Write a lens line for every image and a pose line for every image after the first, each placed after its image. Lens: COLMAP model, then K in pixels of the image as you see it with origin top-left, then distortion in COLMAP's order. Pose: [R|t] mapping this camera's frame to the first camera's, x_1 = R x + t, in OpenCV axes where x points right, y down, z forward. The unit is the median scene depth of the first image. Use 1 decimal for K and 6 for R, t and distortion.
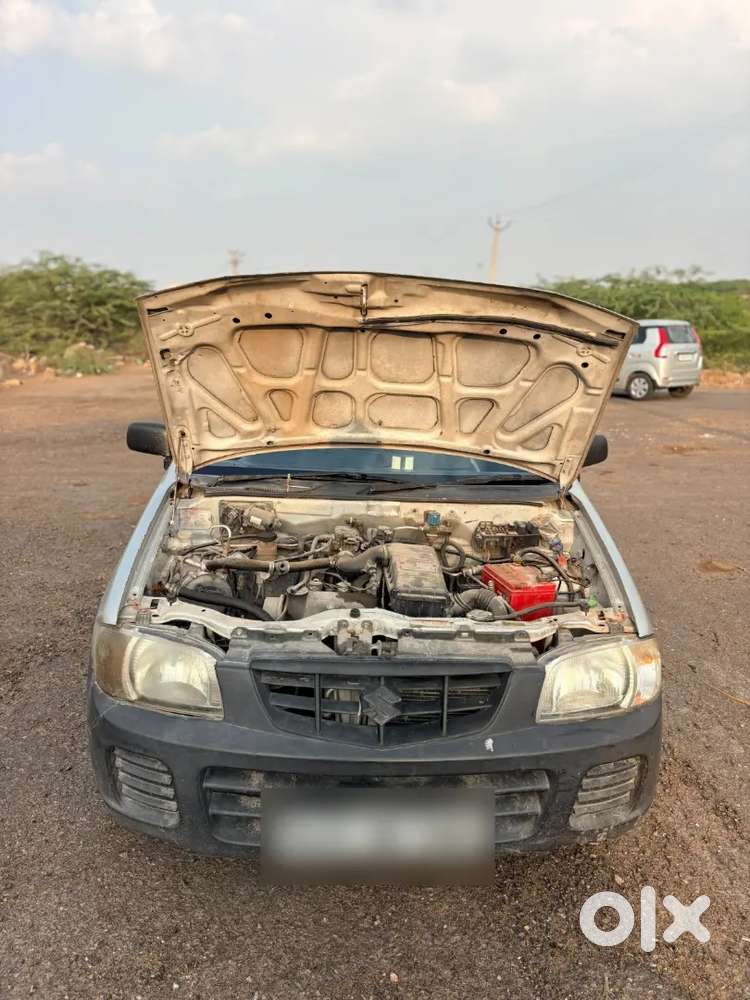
lens RADIAL K [[744.7, 0, 369.0], [0, 744.7, 506.6], [0, 0, 1]] dist [0.035616, -0.050492]
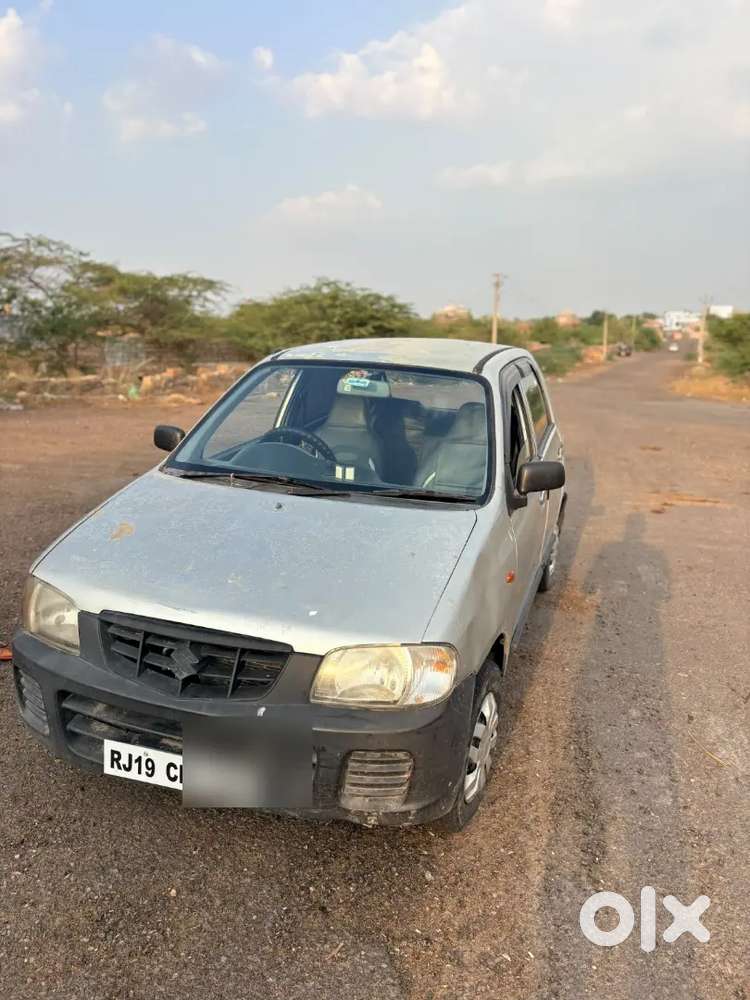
lens RADIAL K [[744.7, 0, 369.0], [0, 744.7, 506.6], [0, 0, 1]] dist [0.035616, -0.050492]
pose [[0.938983, 0.088483, -0.332389, 0.621948], [-0.097205, 0.995217, -0.009670, -0.002072], [0.329944, 0.041390, 0.943093, -0.042963]]
